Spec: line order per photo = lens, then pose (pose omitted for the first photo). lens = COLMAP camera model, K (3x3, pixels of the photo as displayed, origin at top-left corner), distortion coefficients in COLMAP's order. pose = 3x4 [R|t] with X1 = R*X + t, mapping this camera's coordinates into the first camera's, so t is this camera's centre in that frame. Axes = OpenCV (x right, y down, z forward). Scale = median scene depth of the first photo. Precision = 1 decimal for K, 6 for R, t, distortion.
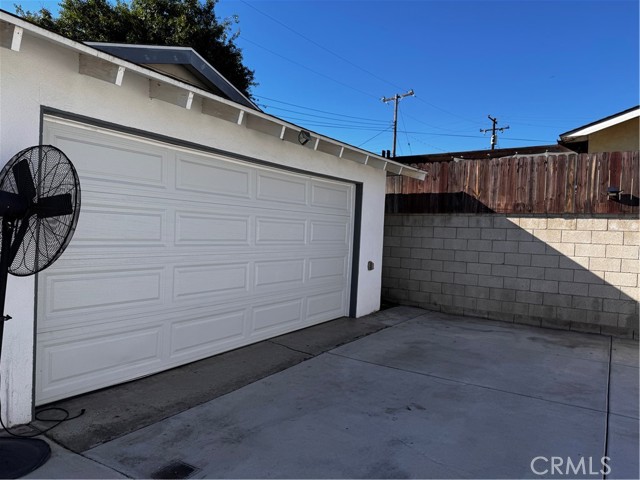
lens RADIAL K [[451.2, 0, 319.6], [0, 451.2, 239.9], [0, 0, 1]] dist [0.000394, -0.005365]
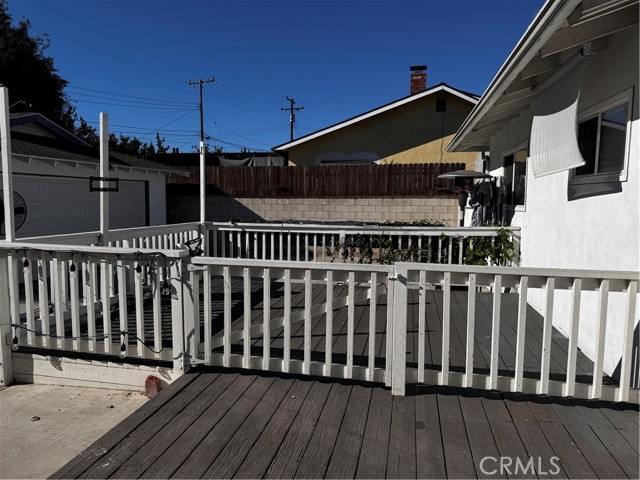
lens RADIAL K [[451.2, 0, 322.7], [0, 451.2, 238.5], [0, 0, 1]] dist [0.000394, -0.005365]
pose [[0.928354, -0.057985, 0.367146, 0.057536], [0.029062, 0.996056, 0.083826, -0.026185], [-0.370559, -0.067151, 0.926378, -0.803197]]
